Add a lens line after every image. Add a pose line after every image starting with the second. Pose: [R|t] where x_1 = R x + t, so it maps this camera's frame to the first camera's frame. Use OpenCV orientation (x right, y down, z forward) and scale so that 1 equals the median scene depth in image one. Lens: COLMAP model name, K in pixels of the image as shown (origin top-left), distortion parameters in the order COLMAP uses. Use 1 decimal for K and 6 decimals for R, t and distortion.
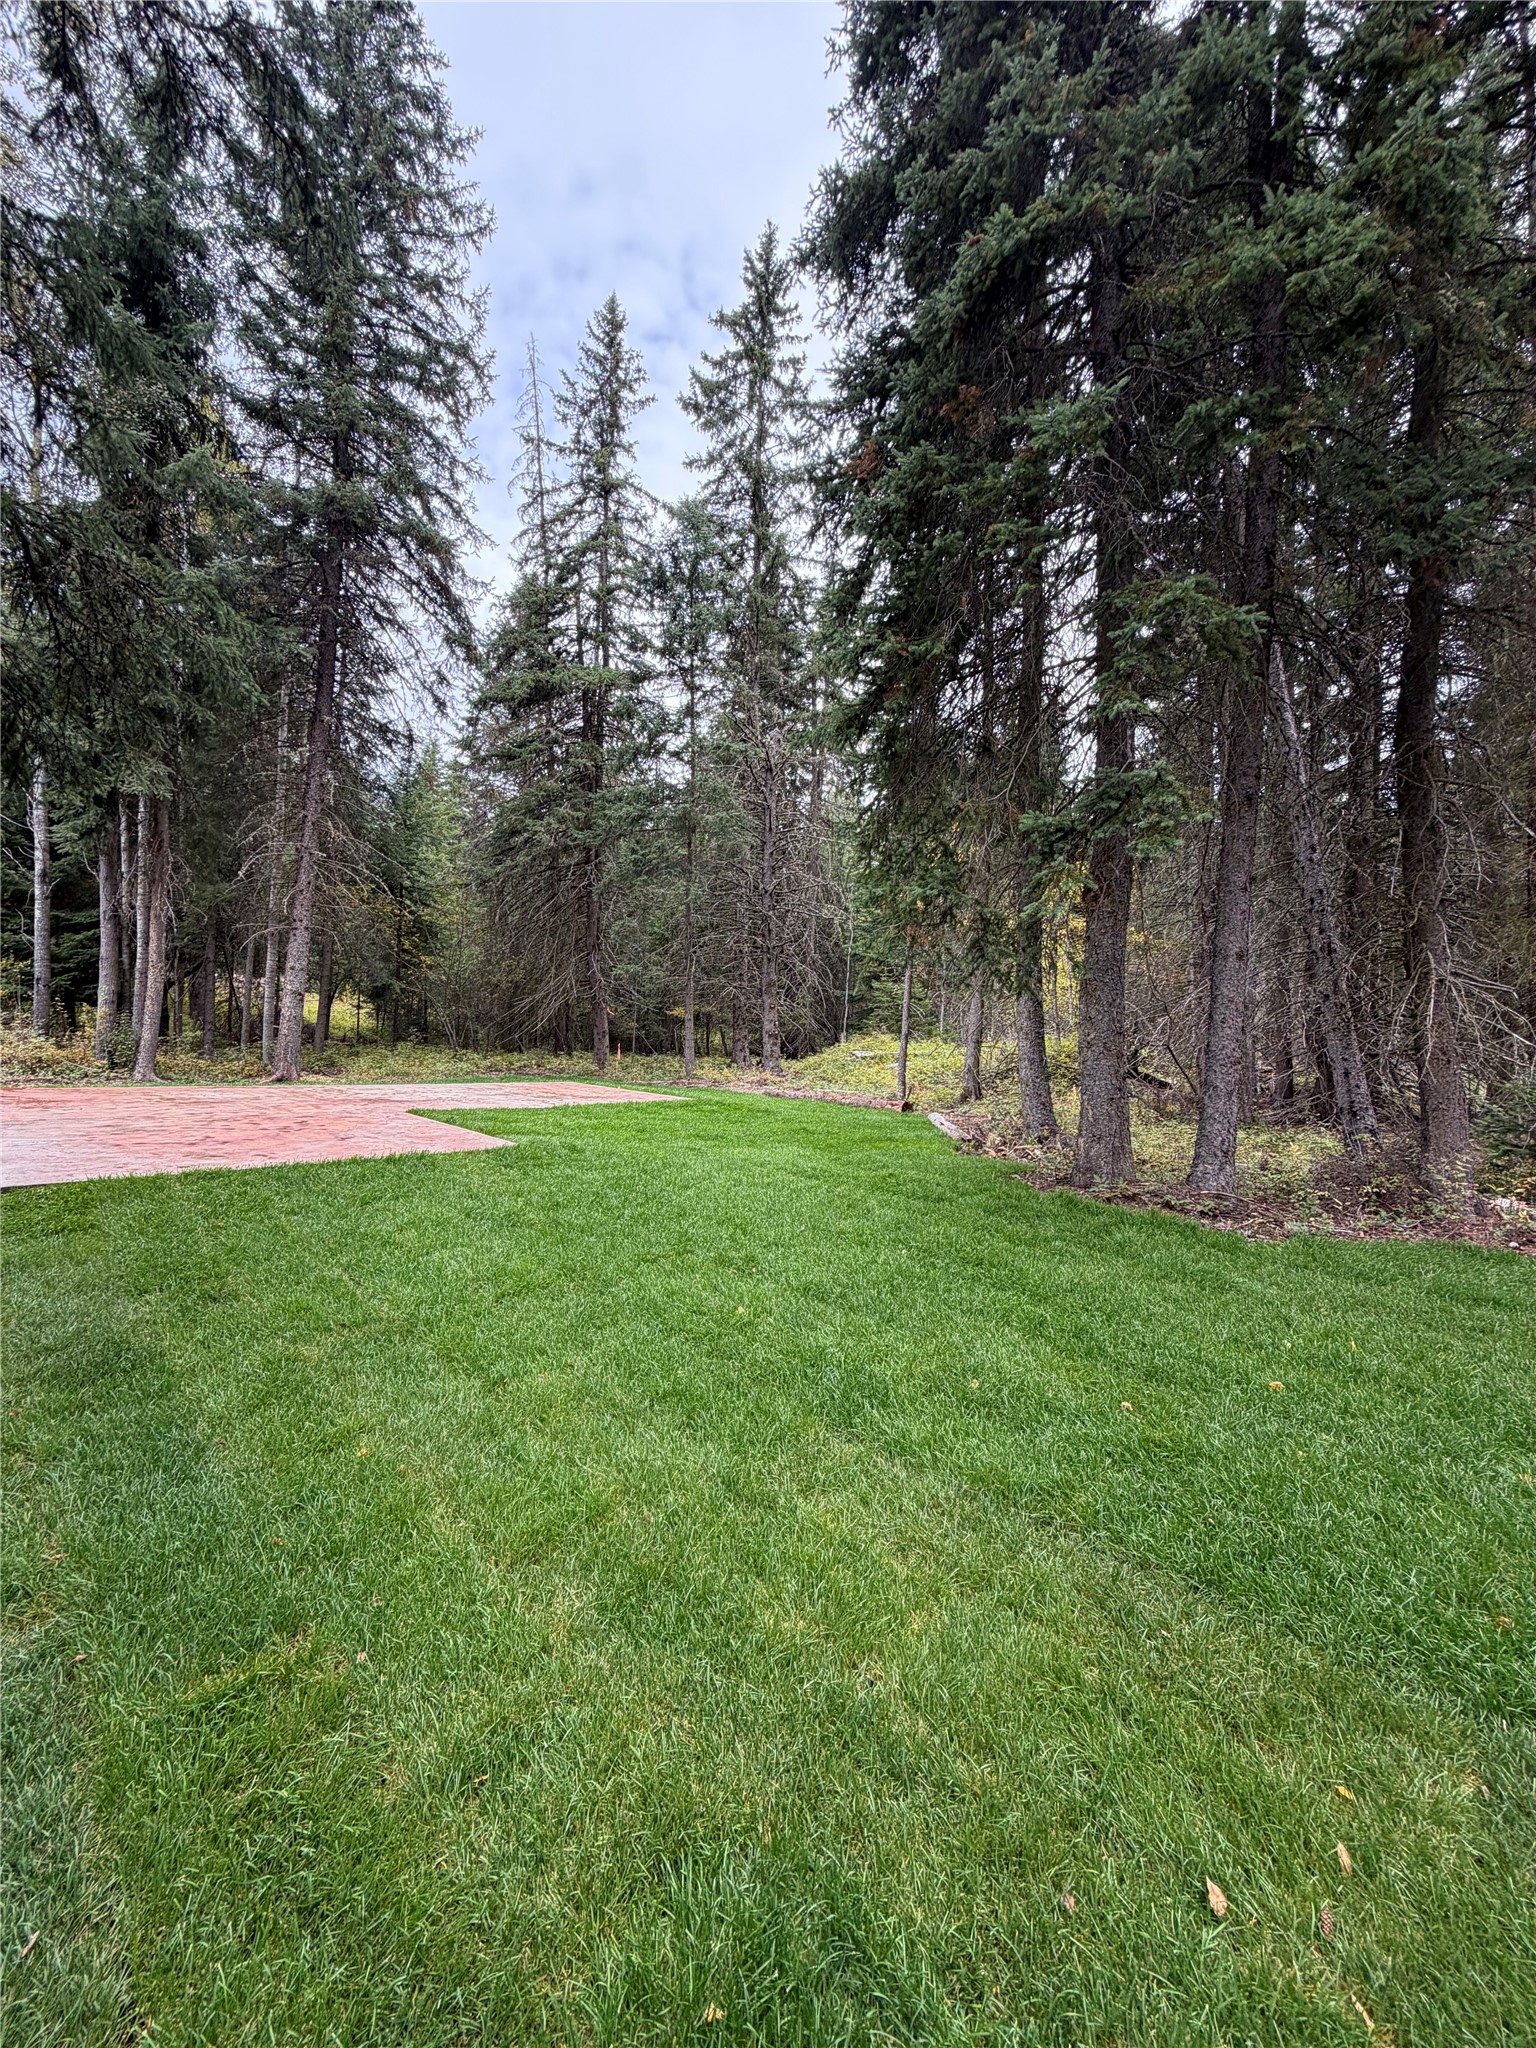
lens RADIAL K [[820.3, 0, 768.0], [0, 820.3, 1024.0], [0, 0, 1]] dist [0.006095, -0.000056]
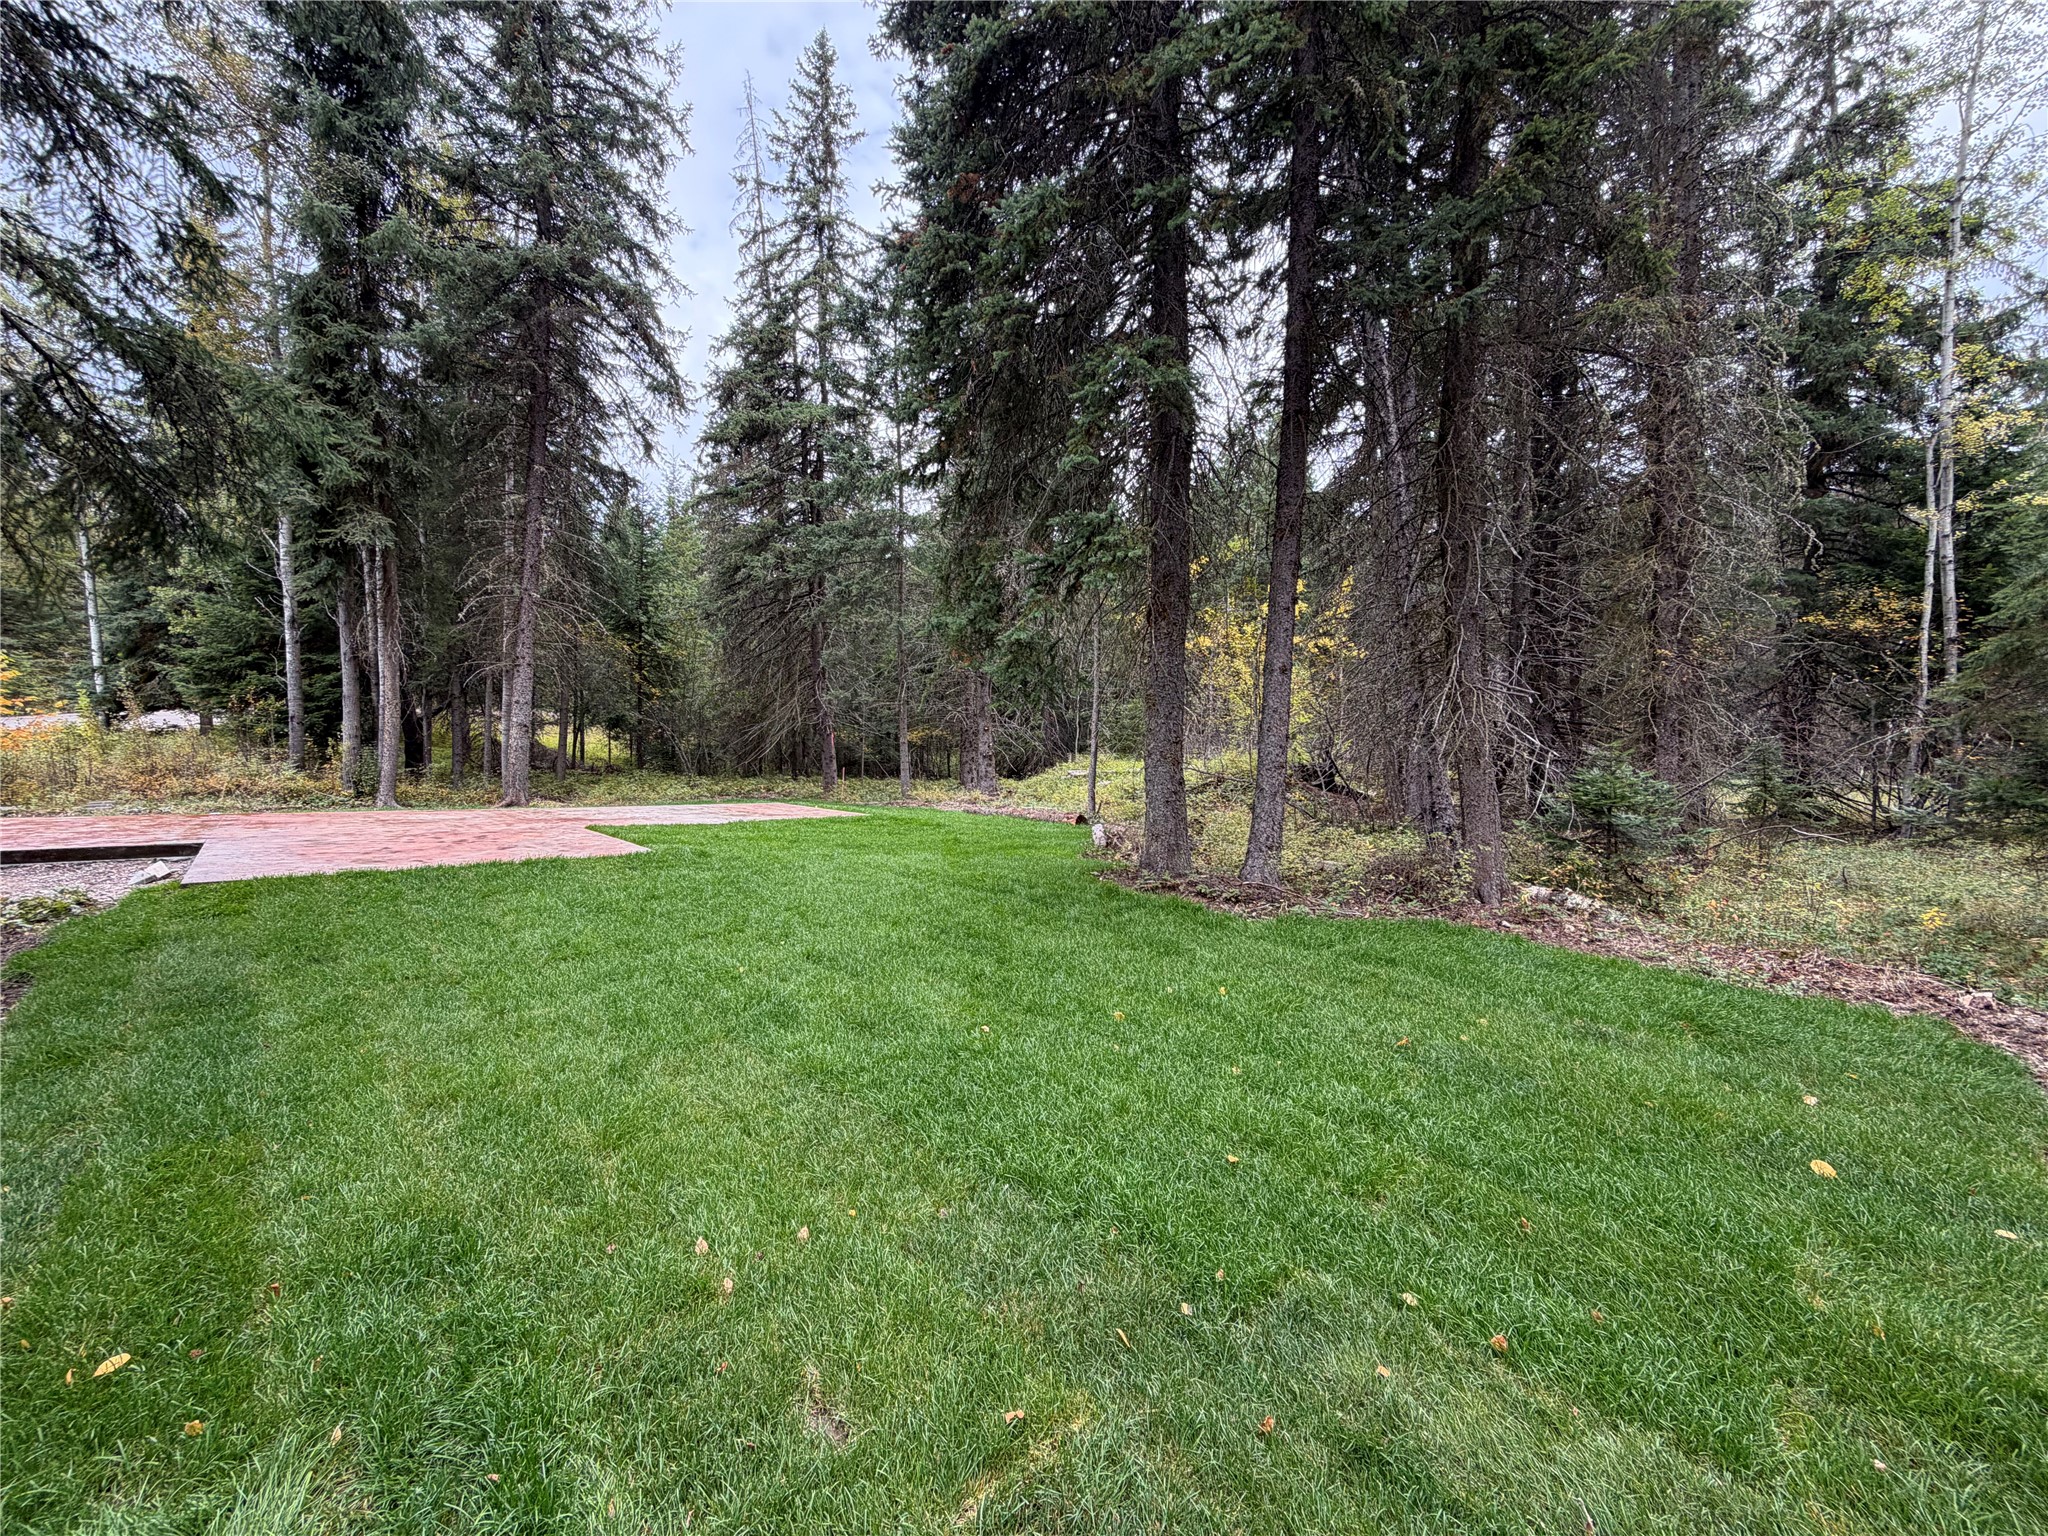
lens RADIAL K [[820.3, 0, 1020.1], [0, 820.3, 778.4], [0, 0, 1]] dist [0.006095, -0.000056]
pose [[0.999014, -0.018627, -0.040288, 0.106859], [0.020052, 0.999177, 0.035258, 0.006601], [0.039598, -0.036031, 0.998566, -0.049708]]
